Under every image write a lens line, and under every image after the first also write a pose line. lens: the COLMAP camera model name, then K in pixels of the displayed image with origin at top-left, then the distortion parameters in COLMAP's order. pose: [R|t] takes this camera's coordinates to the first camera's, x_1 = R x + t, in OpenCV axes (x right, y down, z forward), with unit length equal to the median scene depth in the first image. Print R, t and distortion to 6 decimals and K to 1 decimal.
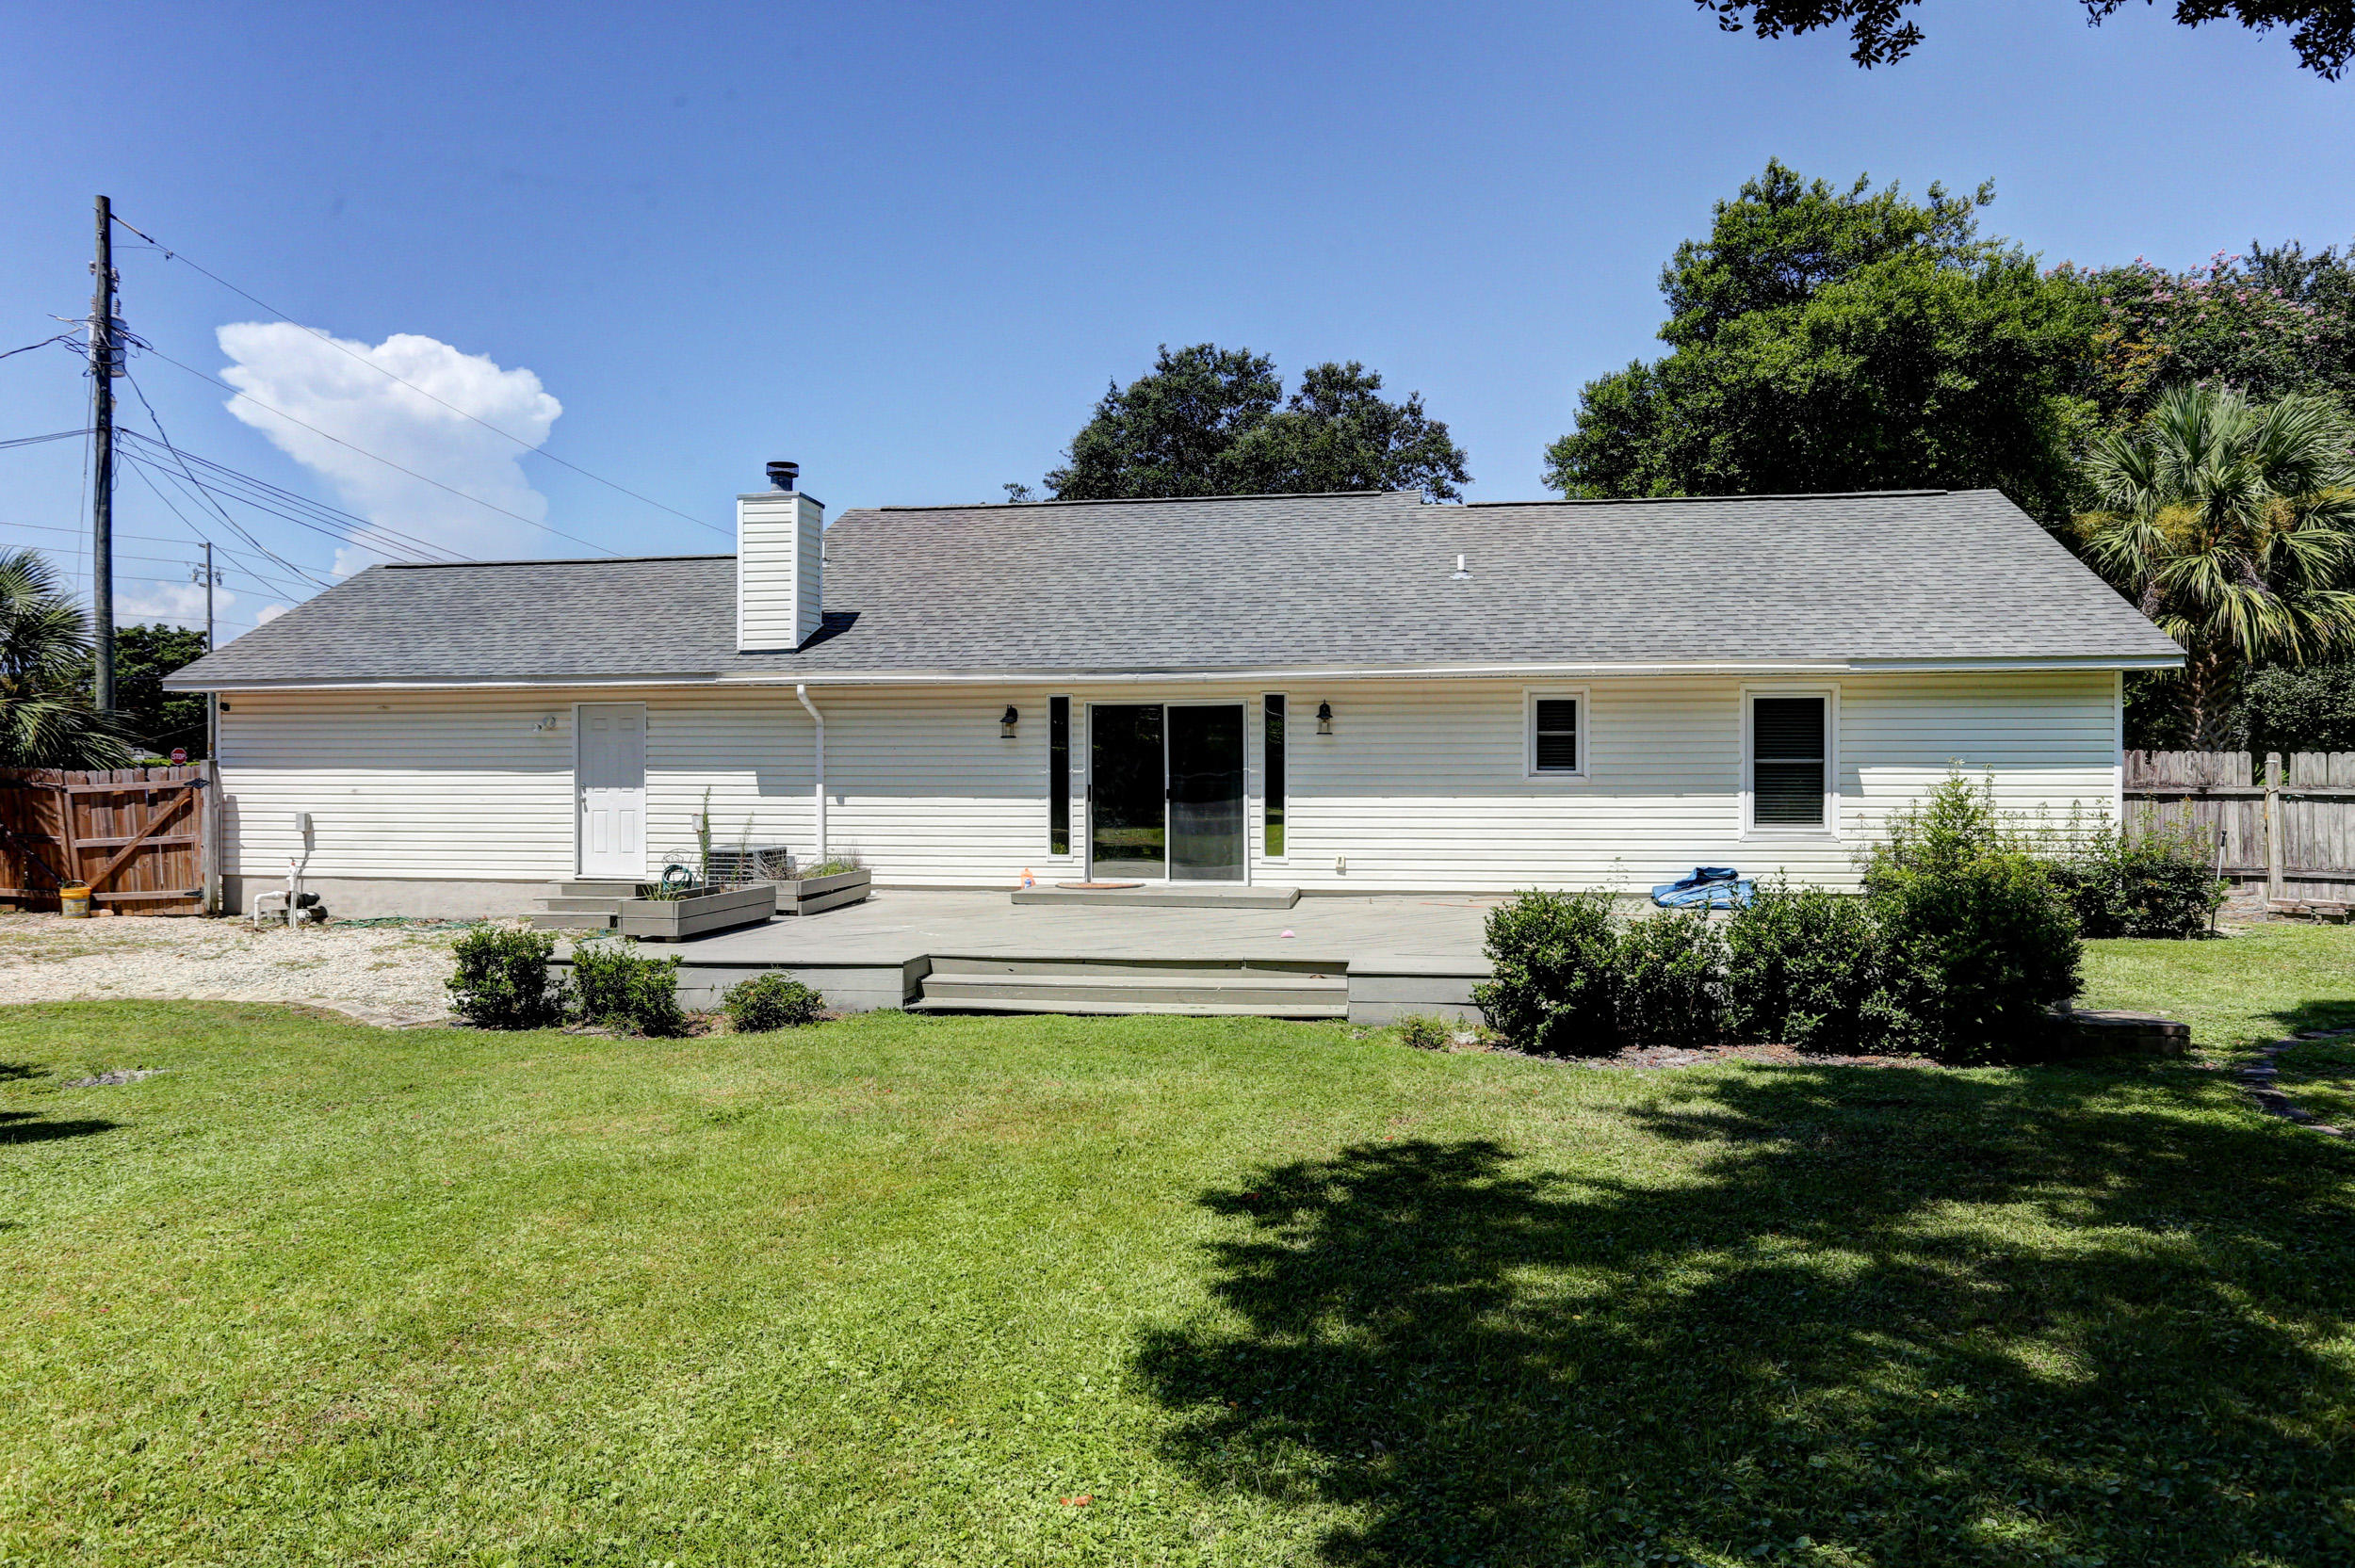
lens RADIAL K [[1478.0, 0, 1177.5], [0, 1478.0, 784.0], [0, 0, 1]] dist [-0.048134, 0.050584]
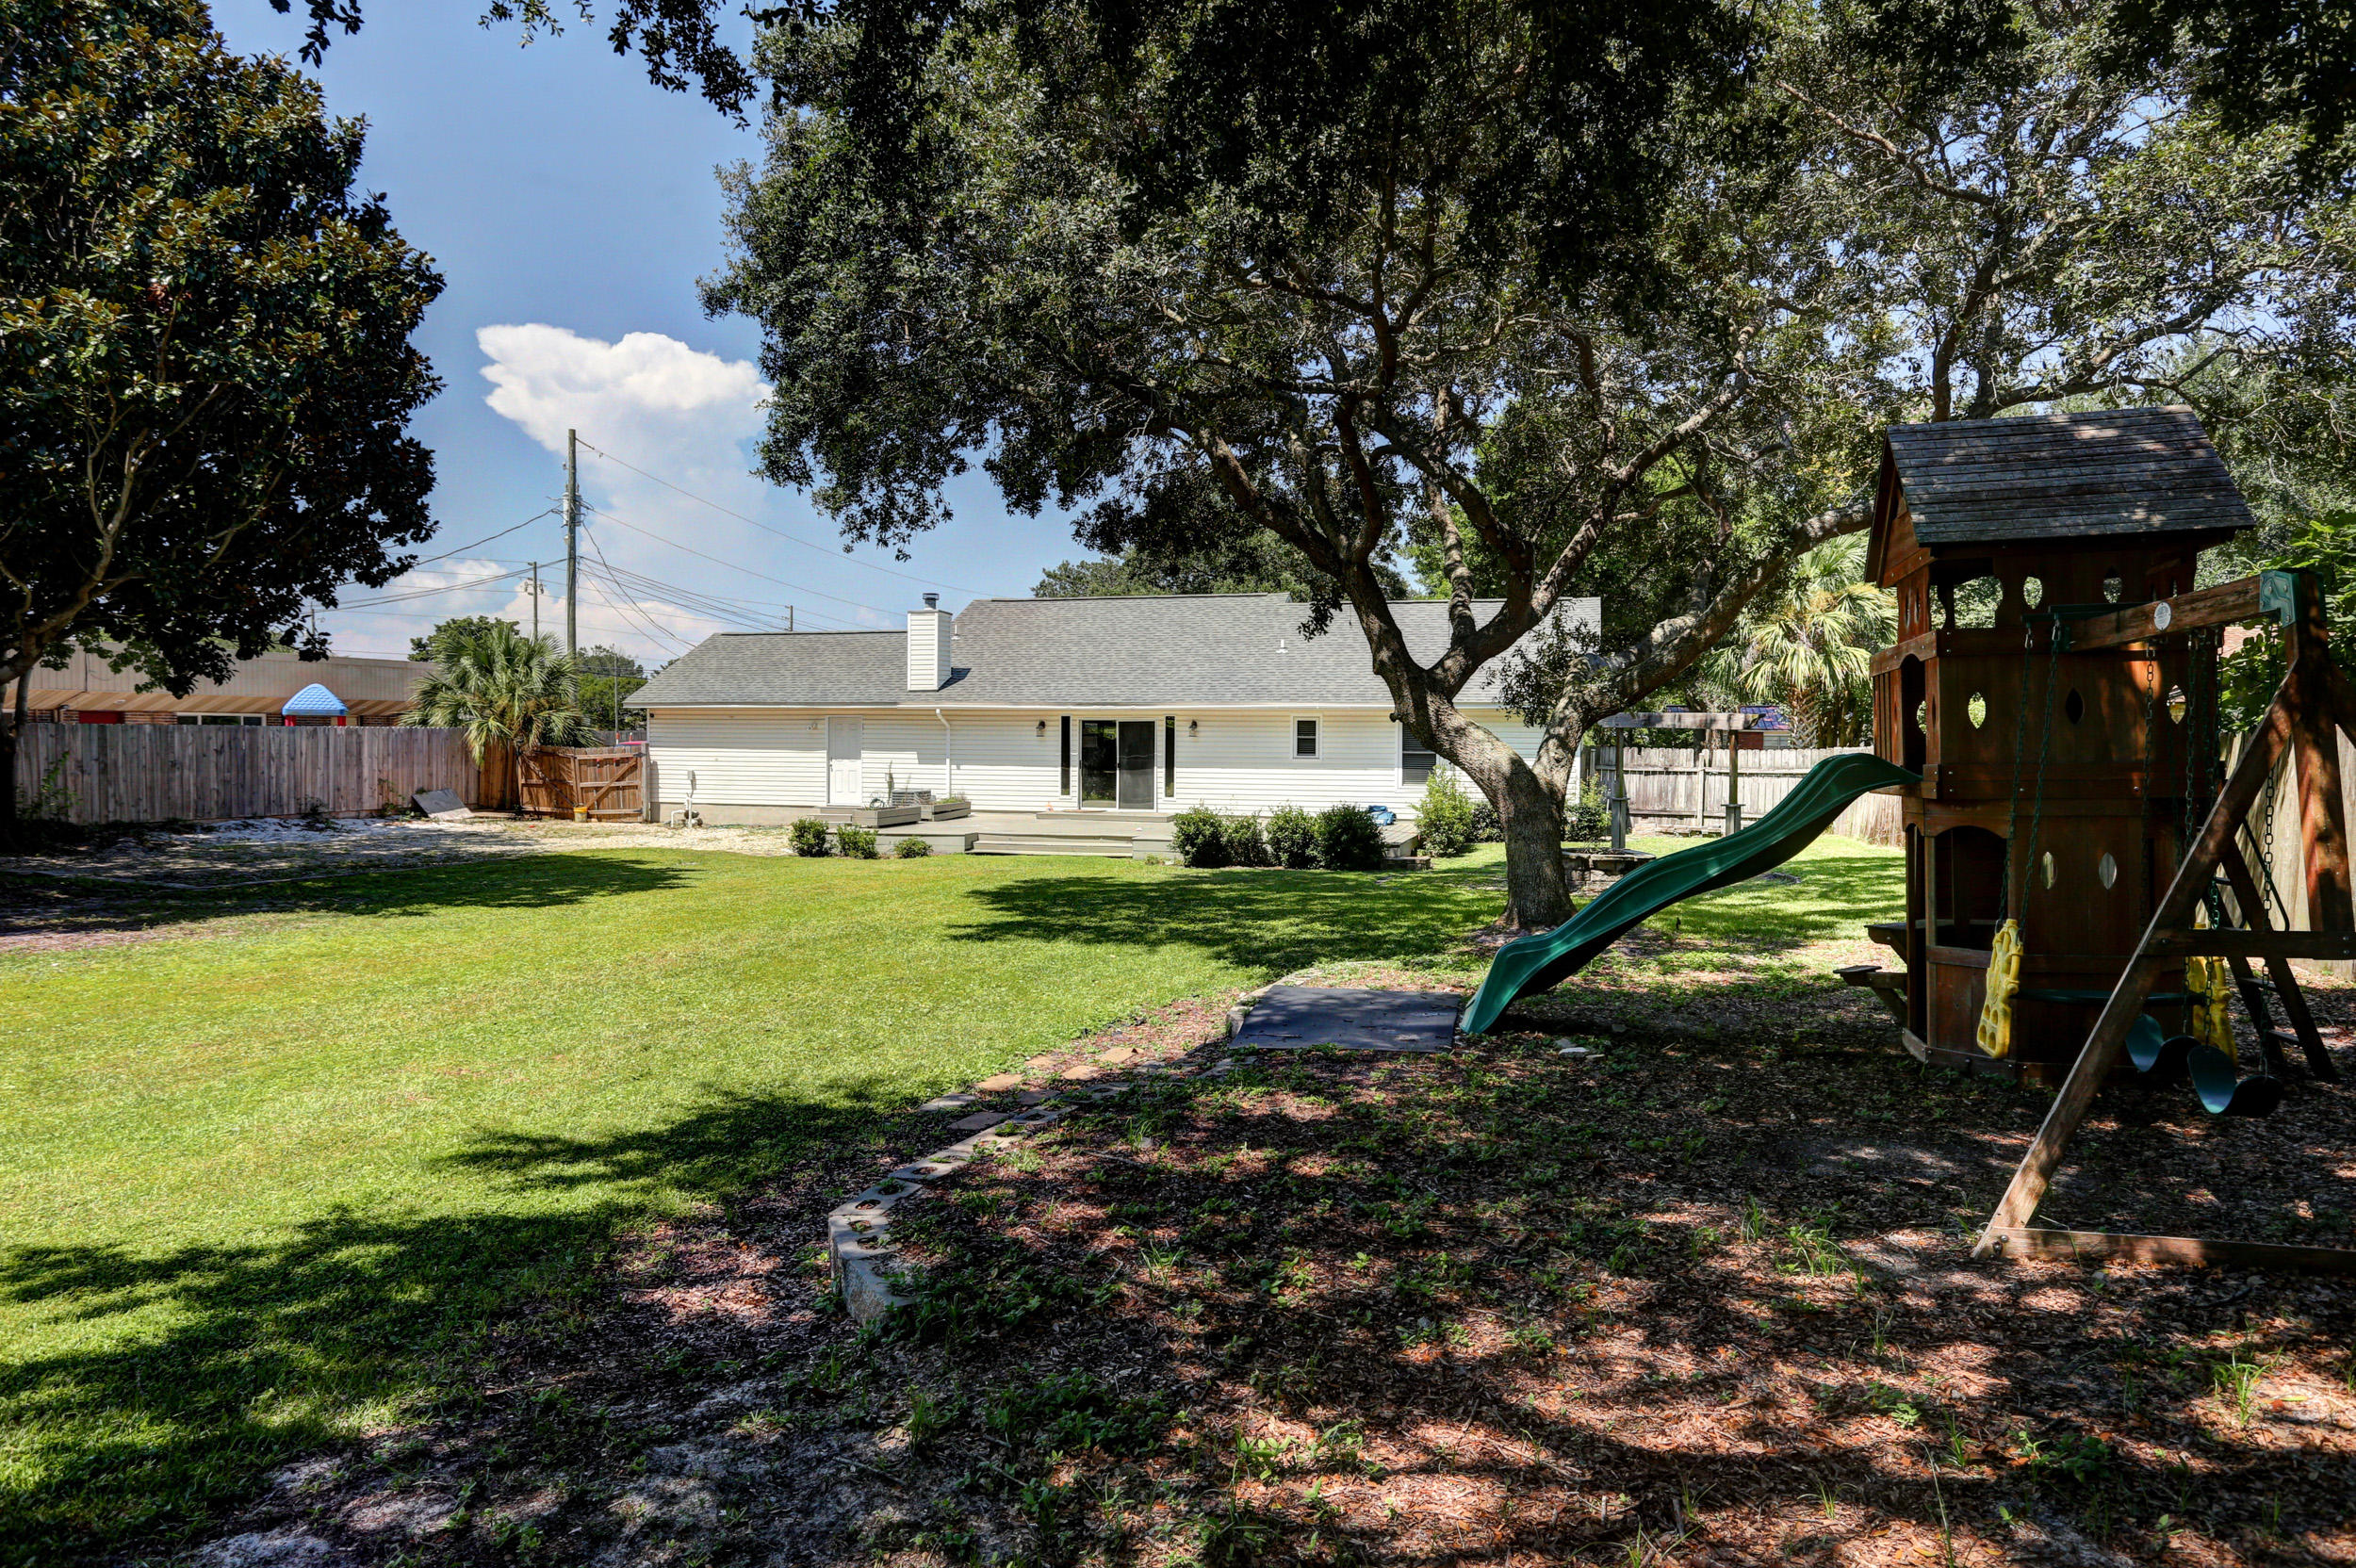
lens RADIAL K [[1538.3, 0, 1173.3], [0, 1538.3, 738.9], [0, 0, 1]] dist [0.052449, 0.000789]
pose [[0.990367, 0.007370, -0.138273, 0.343223], [-0.007471, 0.999972, -0.000212, -0.028151], [0.138268, 0.001243, 0.990394, -1.007037]]
